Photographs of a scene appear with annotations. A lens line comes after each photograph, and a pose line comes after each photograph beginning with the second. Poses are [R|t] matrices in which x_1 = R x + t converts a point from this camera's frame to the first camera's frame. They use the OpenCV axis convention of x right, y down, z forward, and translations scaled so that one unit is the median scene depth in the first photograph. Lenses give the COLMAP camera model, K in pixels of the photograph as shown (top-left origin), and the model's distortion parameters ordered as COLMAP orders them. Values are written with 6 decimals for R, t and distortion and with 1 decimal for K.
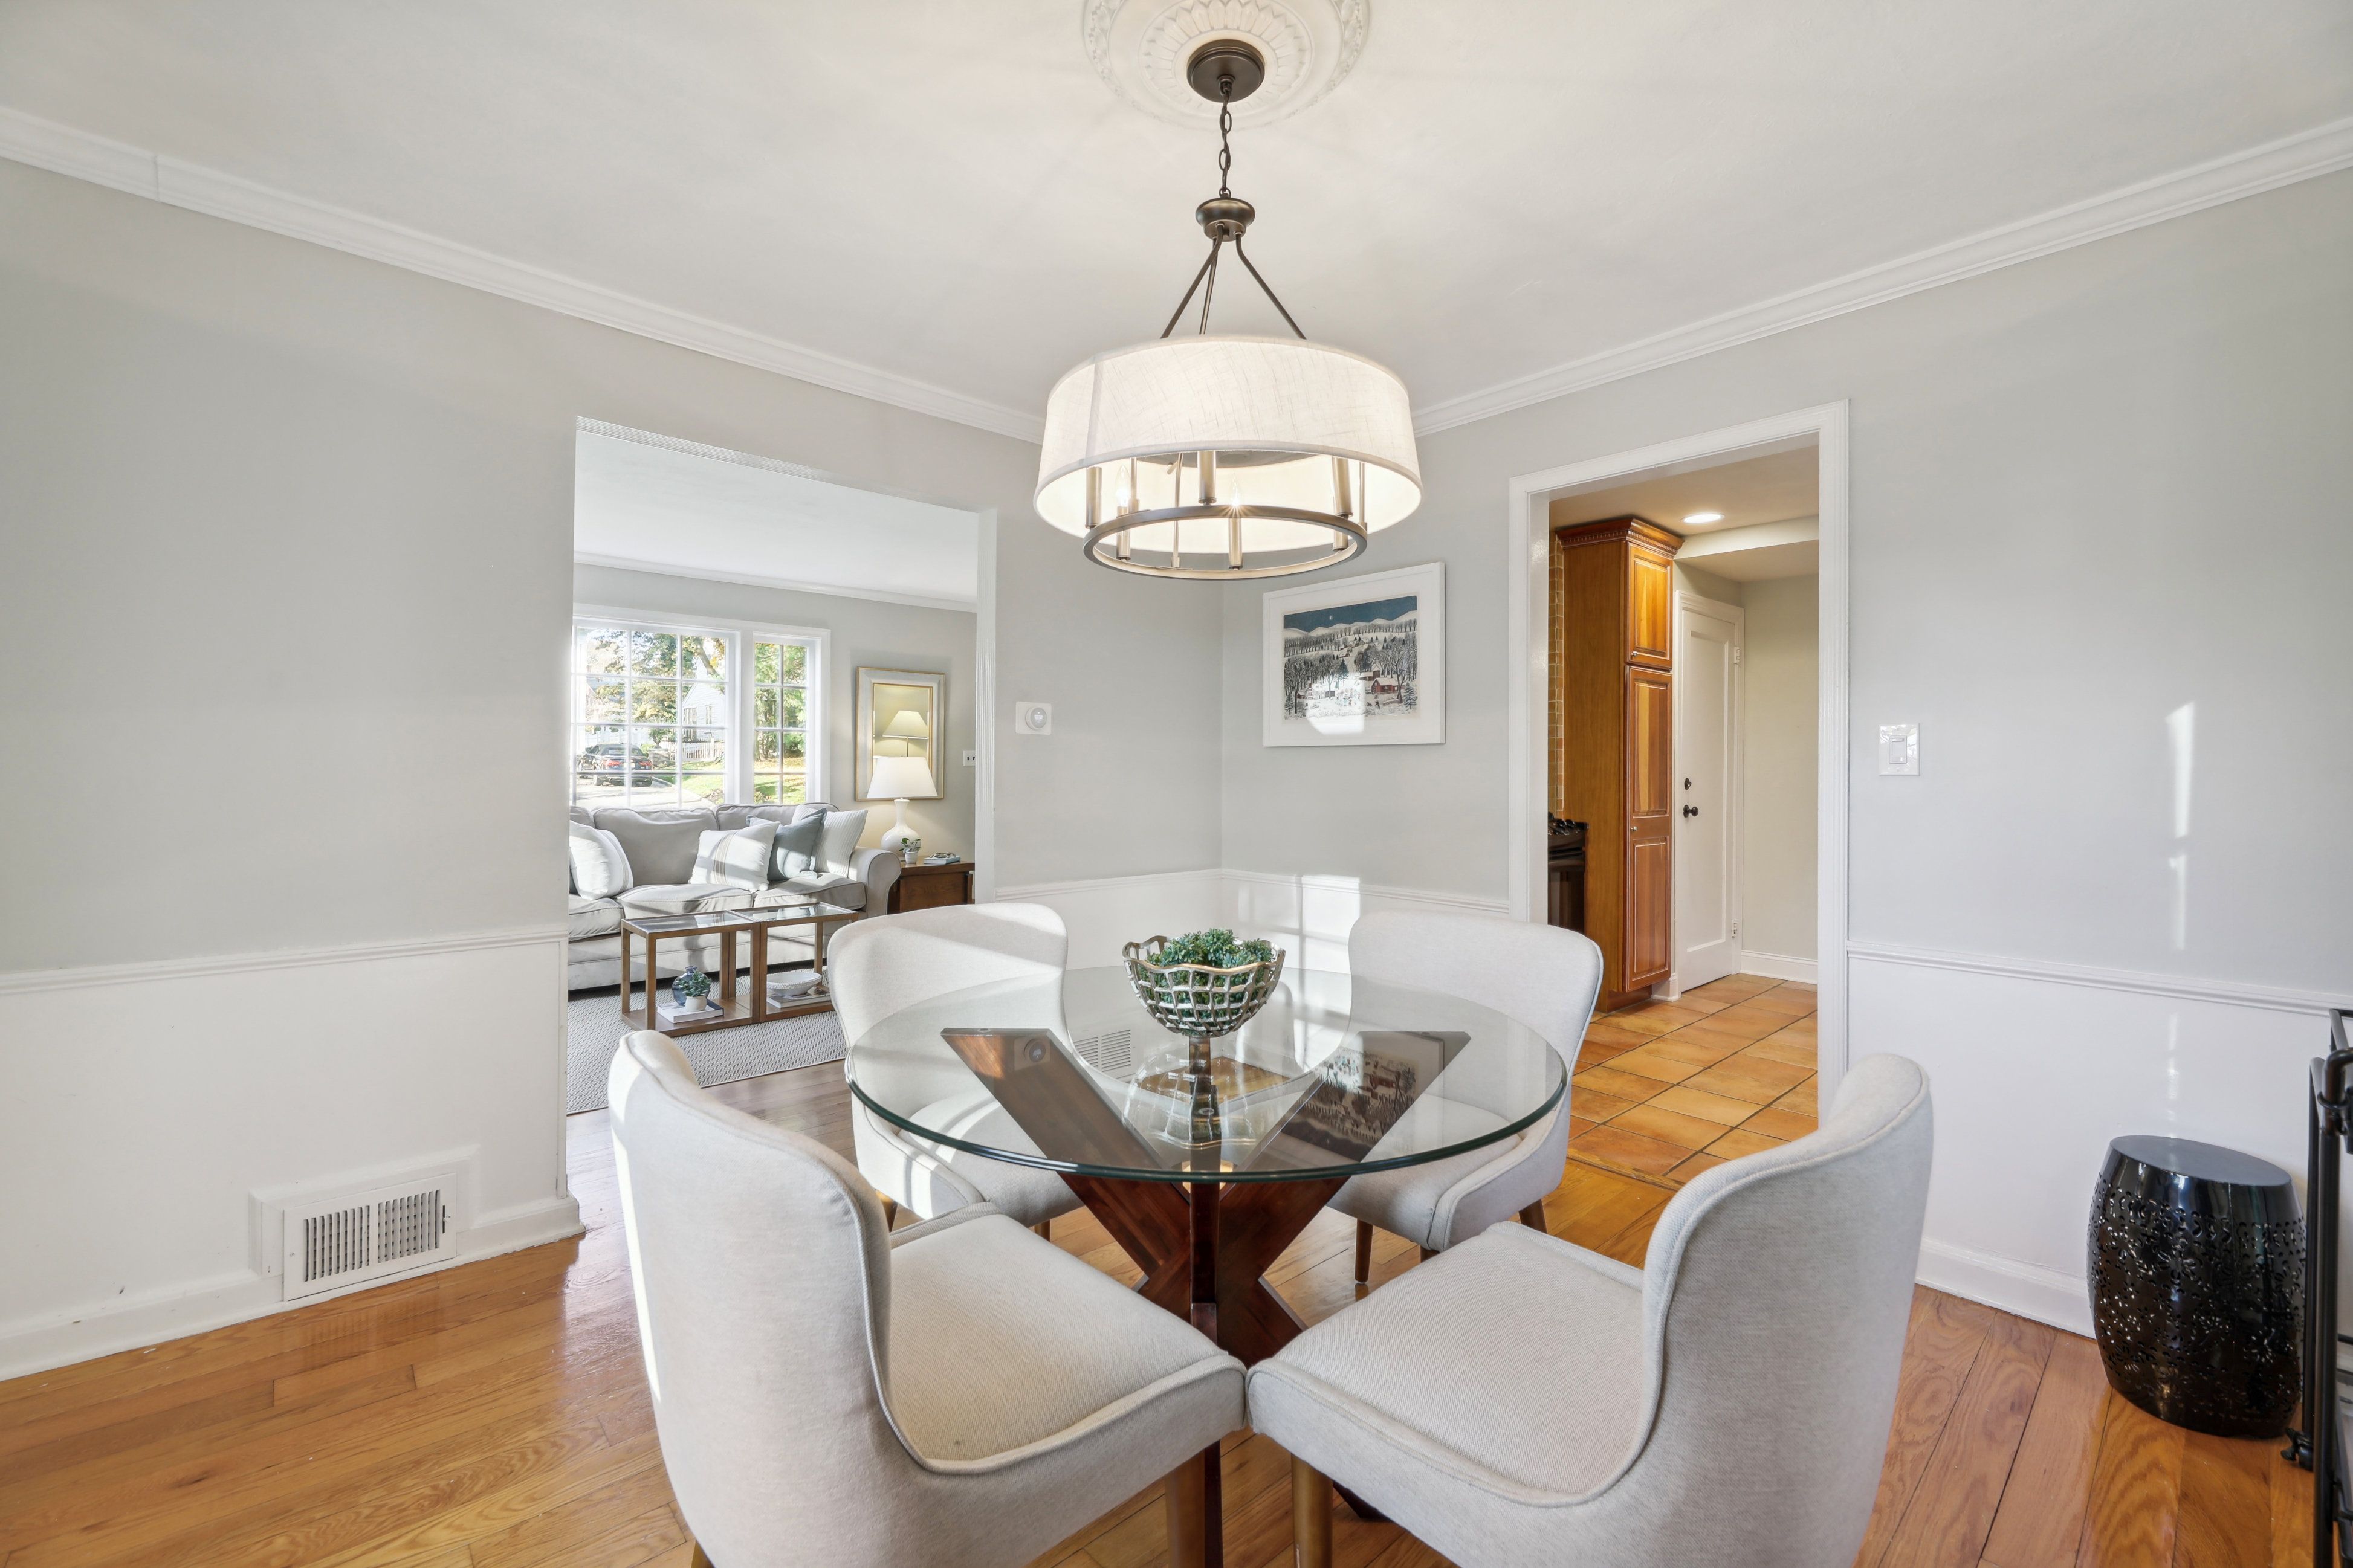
lens RADIAL K [[972.8, 0, 1145.9], [0, 972.8, 765.3], [0, 0, 1]] dist [-0.001921, -0.002812]
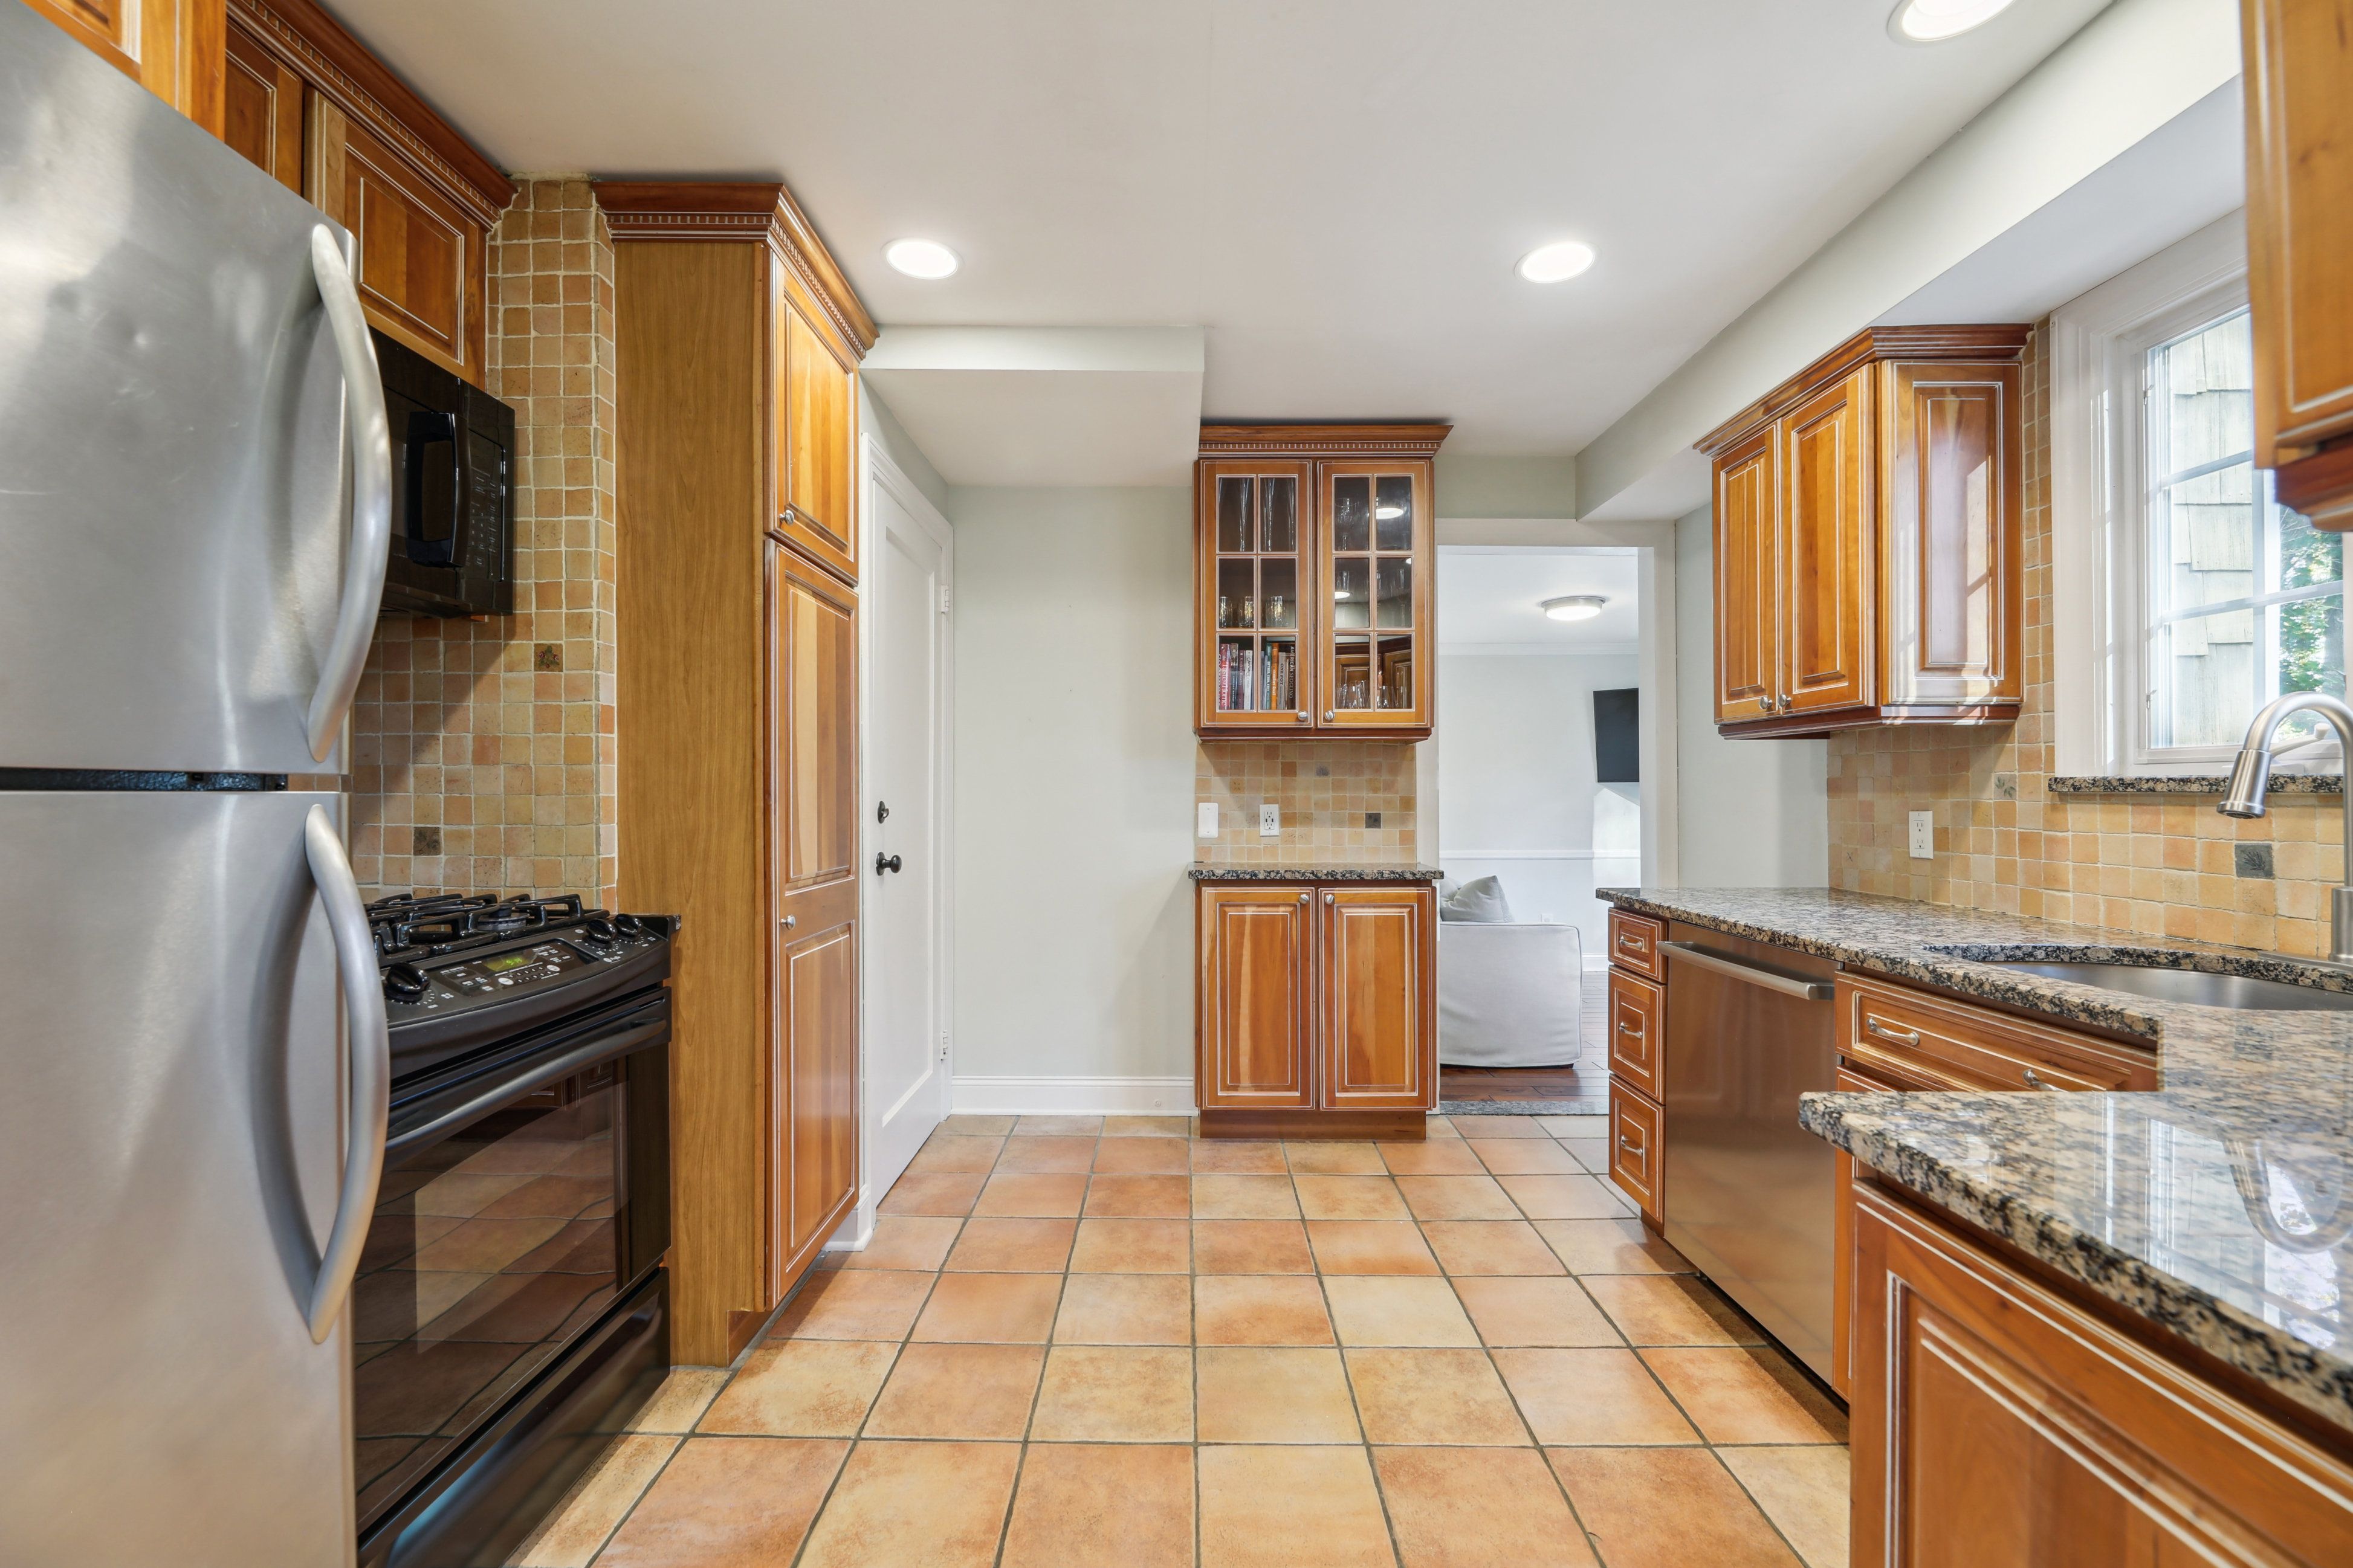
lens RADIAL K [[972.8, 0, 1188.9], [0, 972.8, 793.6], [0, 0, 1]] dist [-0.001921, -0.002812]
pose [[0.647491, -0.007860, 0.762032, 0.239852], [0.005037, 0.999969, 0.006034, 0.005918], [-0.762056, -0.000068, 0.647511, 0.485435]]
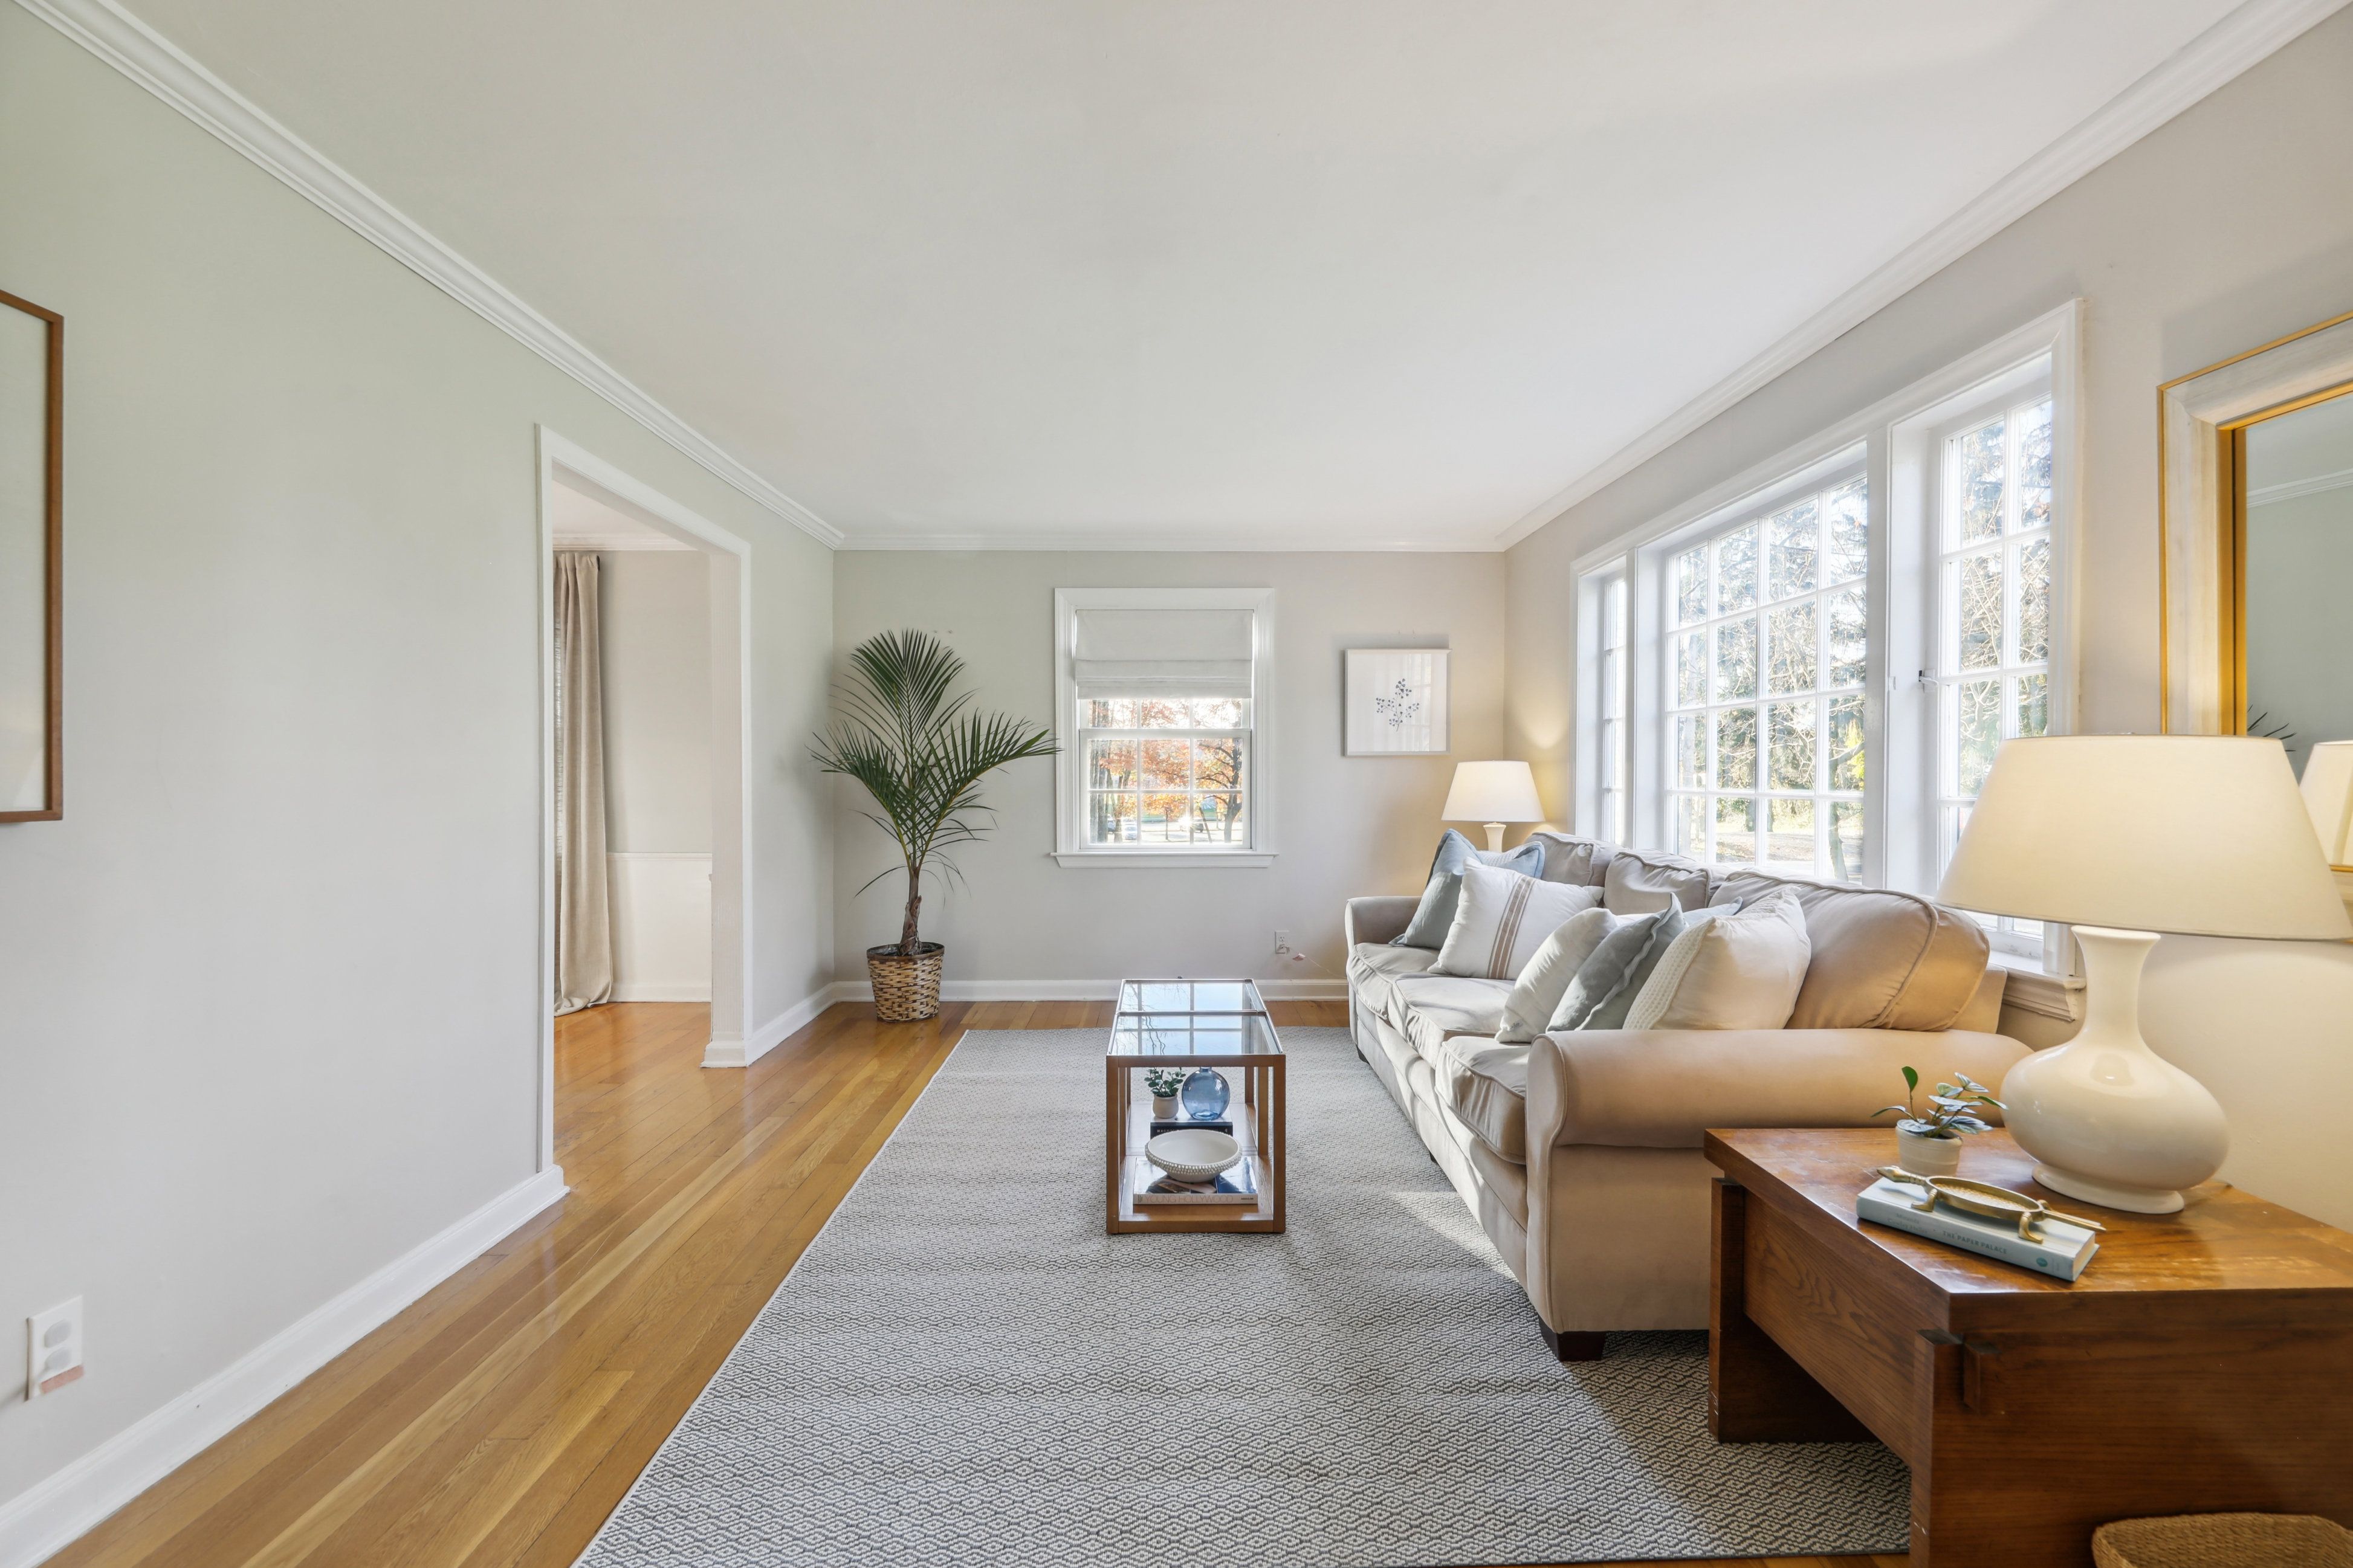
lens RADIAL K [[972.8, 0, 1191.7], [0, 972.8, 790.3], [0, 0, 1]] dist [-0.001921, -0.002812]
pose [[-0.628057, 0.003978, -0.778157, 0.072017], [-0.005717, 0.999936, 0.009726, 0.003235], [0.778146, 0.010557, -0.627994, 1.176353]]
